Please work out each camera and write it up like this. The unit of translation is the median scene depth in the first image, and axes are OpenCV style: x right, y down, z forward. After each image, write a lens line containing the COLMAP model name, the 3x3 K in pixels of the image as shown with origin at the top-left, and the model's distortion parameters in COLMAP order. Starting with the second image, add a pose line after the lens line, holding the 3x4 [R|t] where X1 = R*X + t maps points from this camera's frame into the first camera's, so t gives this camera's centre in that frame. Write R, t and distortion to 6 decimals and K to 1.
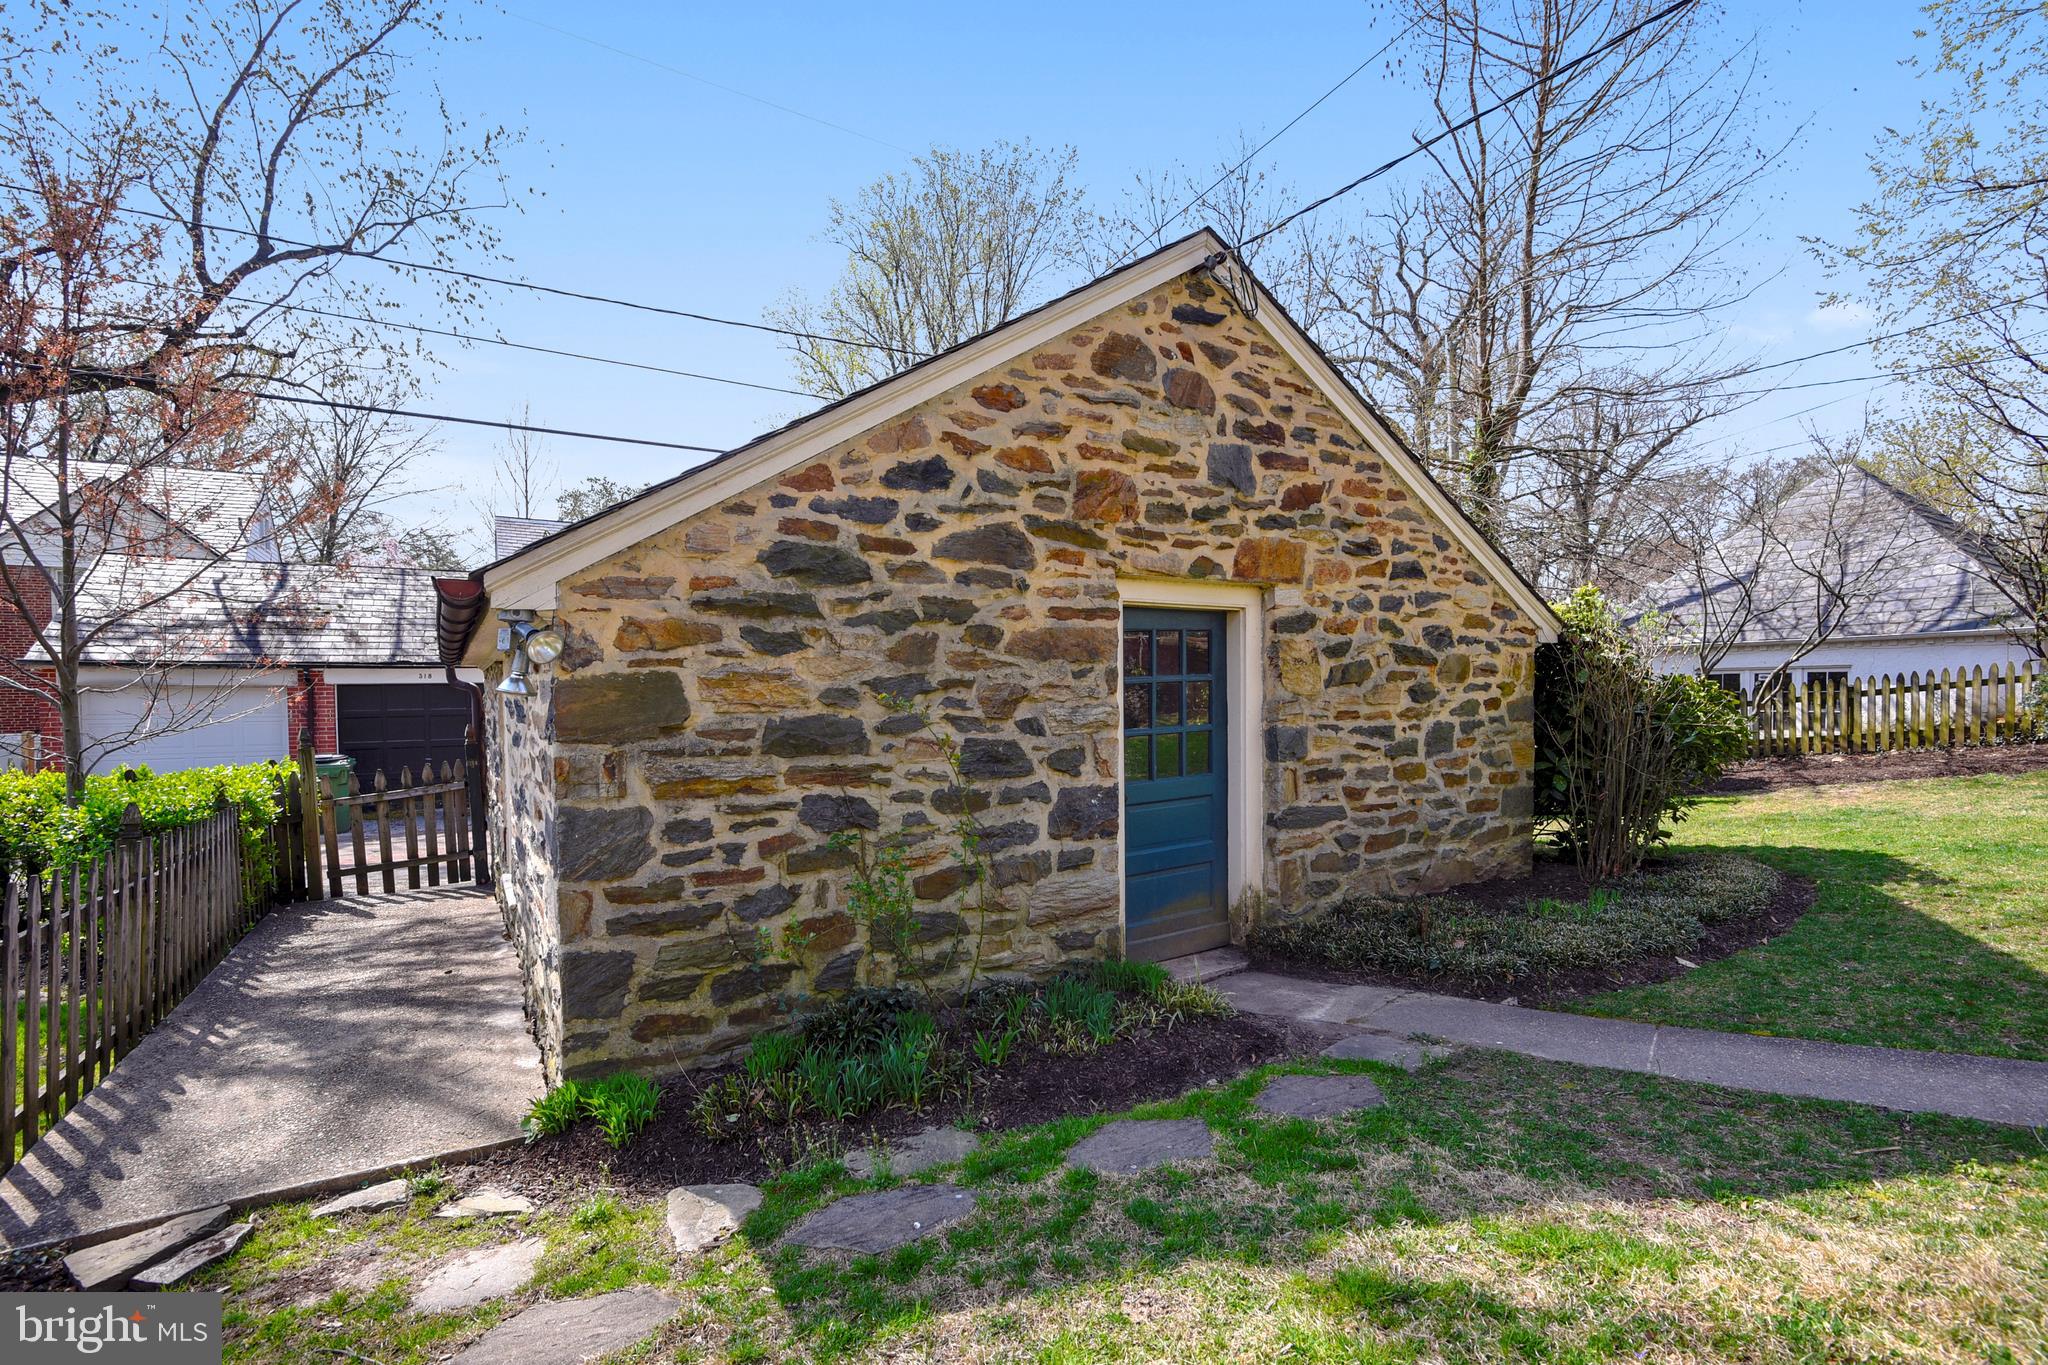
lens RADIAL K [[936.2, 0, 1028.7], [0, 936.2, 690.2], [0, 0, 1]] dist [0.015999, -0.002333]
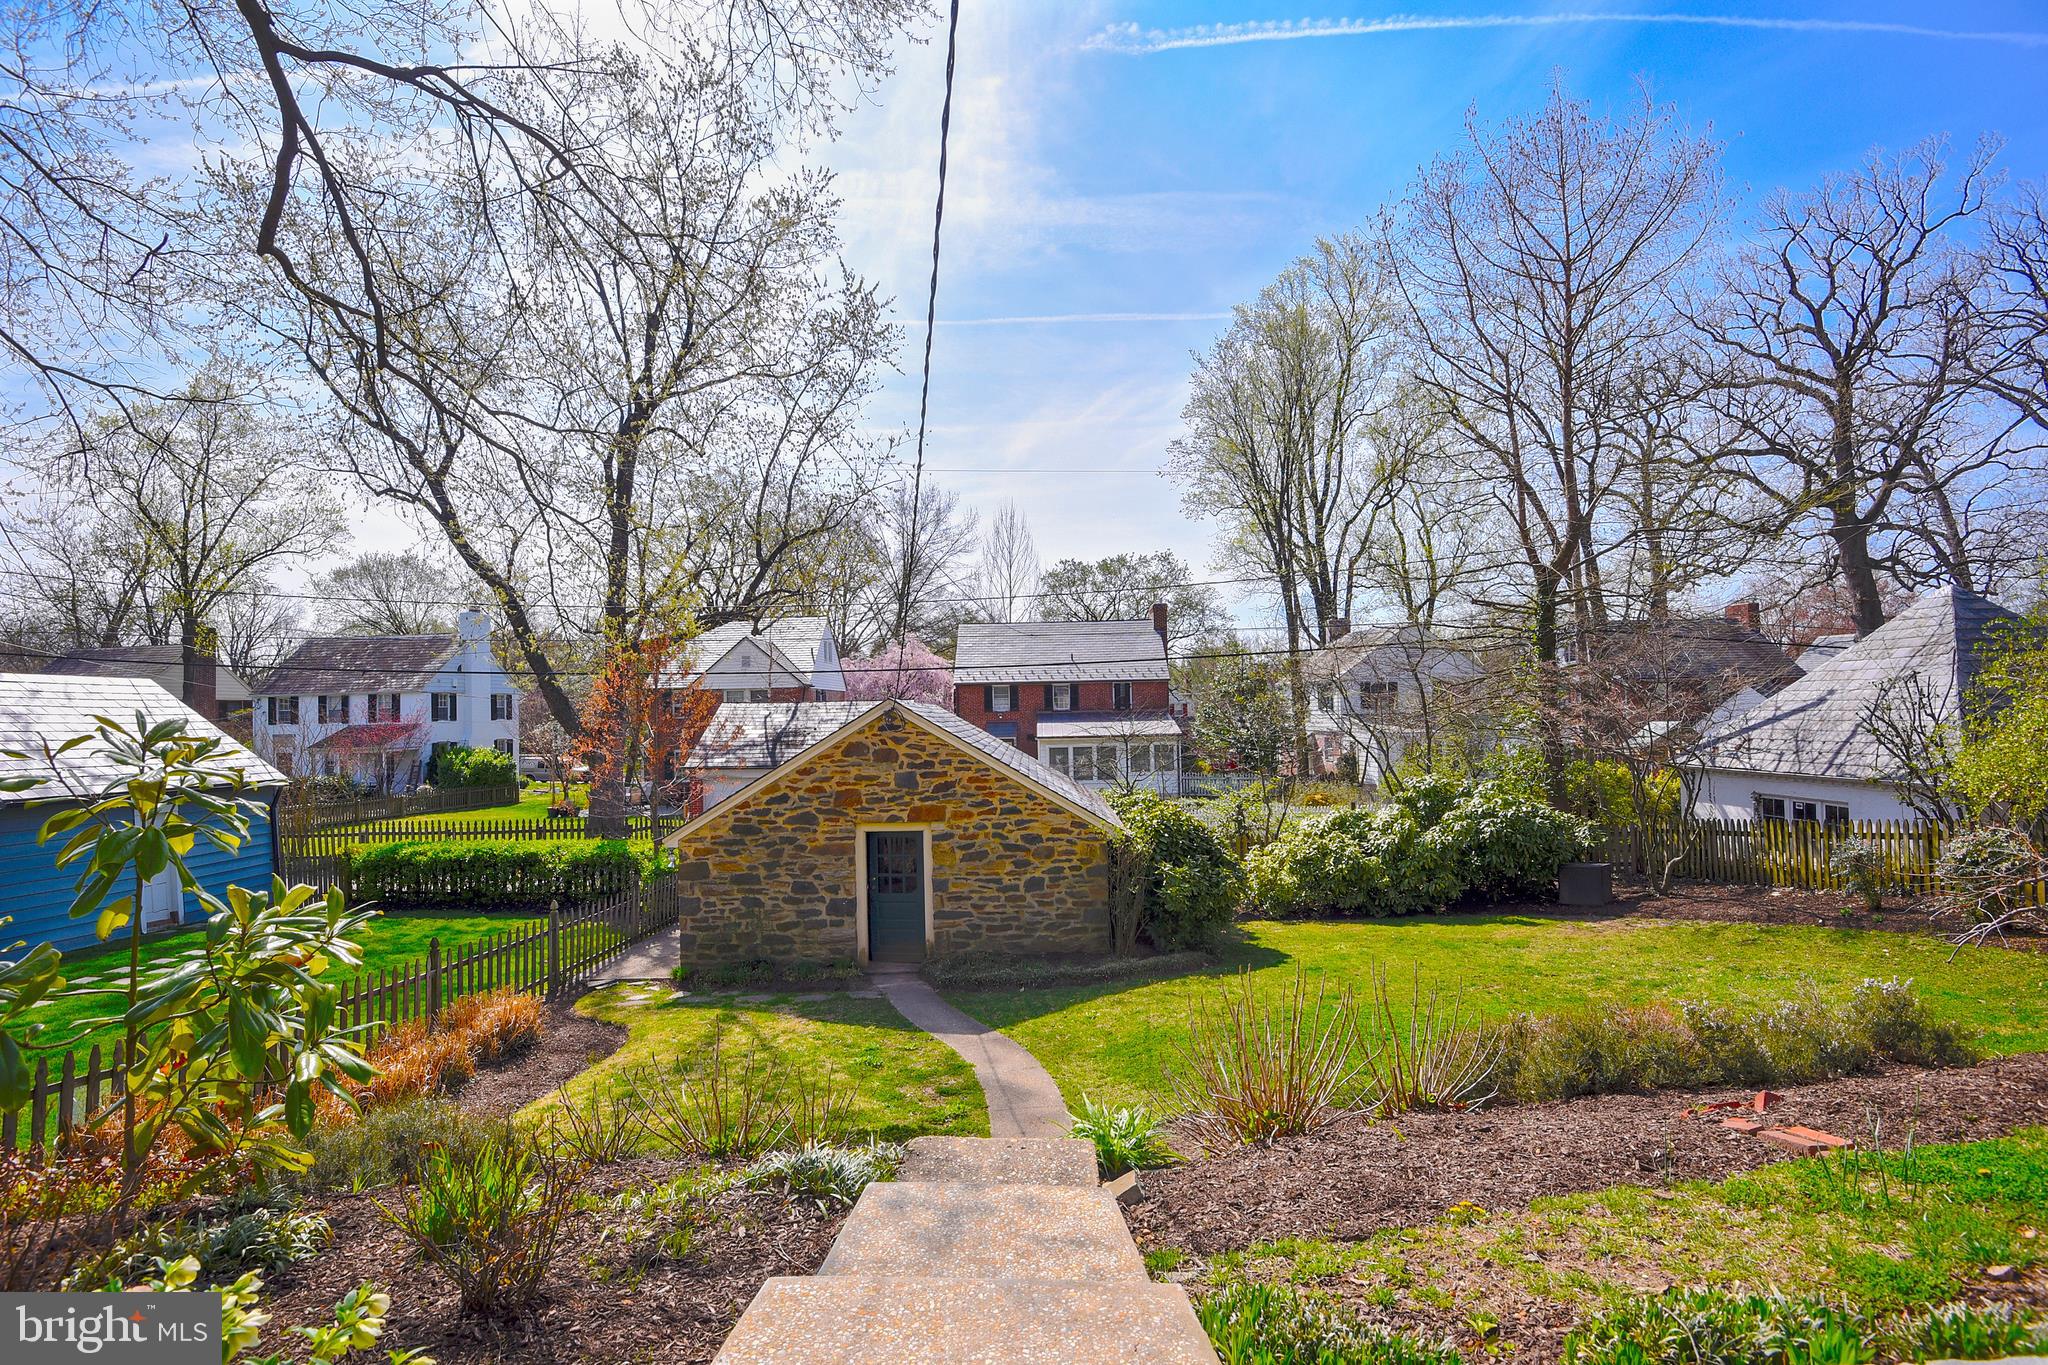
lens RADIAL K [[936.2, 0, 1027.1], [0, 936.2, 671.1], [0, 0, 1]] dist [0.015999, -0.002333]
pose [[0.856118, -0.029293, -0.515950, 1.892718], [0.008958, 0.999083, -0.041857, -0.432403], [0.516703, 0.031212, 0.855595, -1.115345]]
